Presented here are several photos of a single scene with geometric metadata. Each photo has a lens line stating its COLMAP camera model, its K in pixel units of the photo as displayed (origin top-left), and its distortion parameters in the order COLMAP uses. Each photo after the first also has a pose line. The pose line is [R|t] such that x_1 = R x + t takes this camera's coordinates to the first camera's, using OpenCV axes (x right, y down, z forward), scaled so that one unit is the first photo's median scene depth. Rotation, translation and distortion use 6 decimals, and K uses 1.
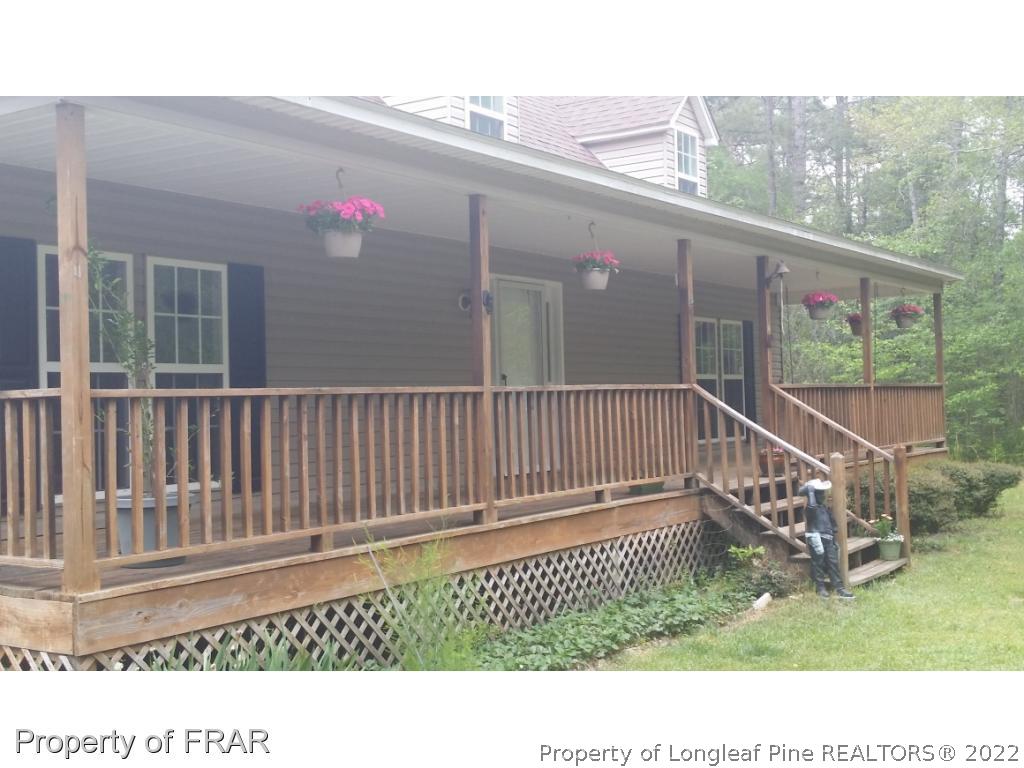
lens RADIAL K [[1182.9, 0, 512.0], [0, 1182.9, 384.0], [0, 0, 1]] dist [-0.002985, -0.011430]
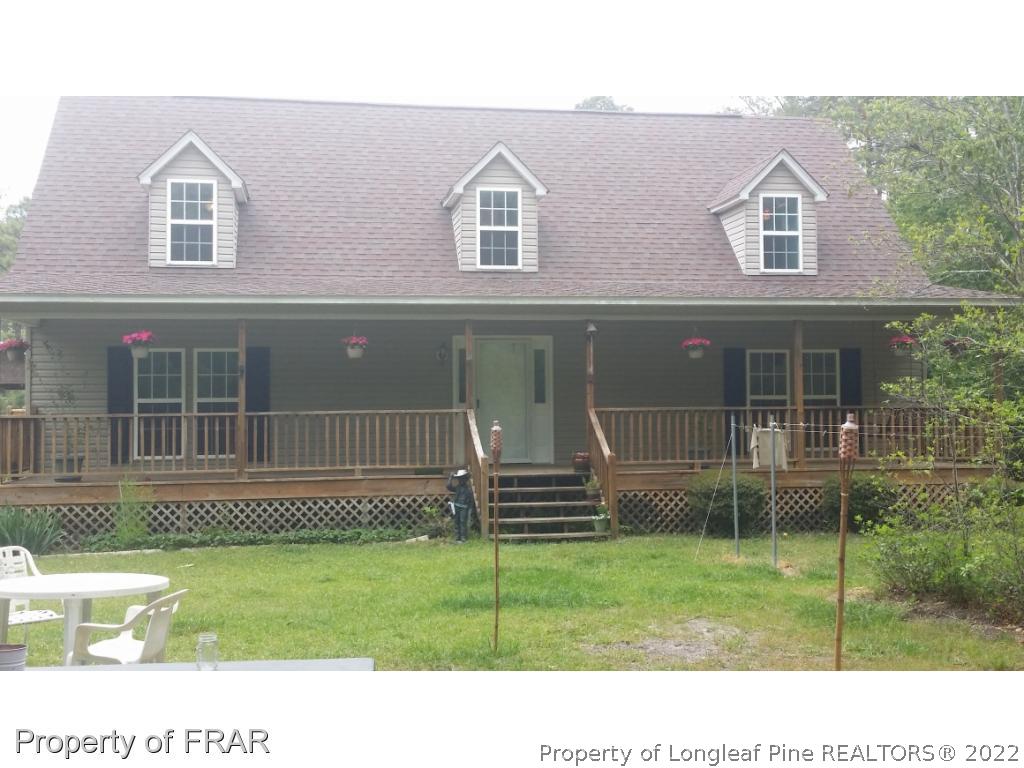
lens RADIAL K [[1182.9, 0, 512.0], [0, 1182.9, 384.0], [0, 0, 1]] dist [-0.002985, -0.011430]
pose [[0.742783, -0.008471, -0.669479, 1.439268], [0.006766, 0.999964, -0.005146, -0.028184], [0.669499, -0.000708, 0.742813, -0.174652]]
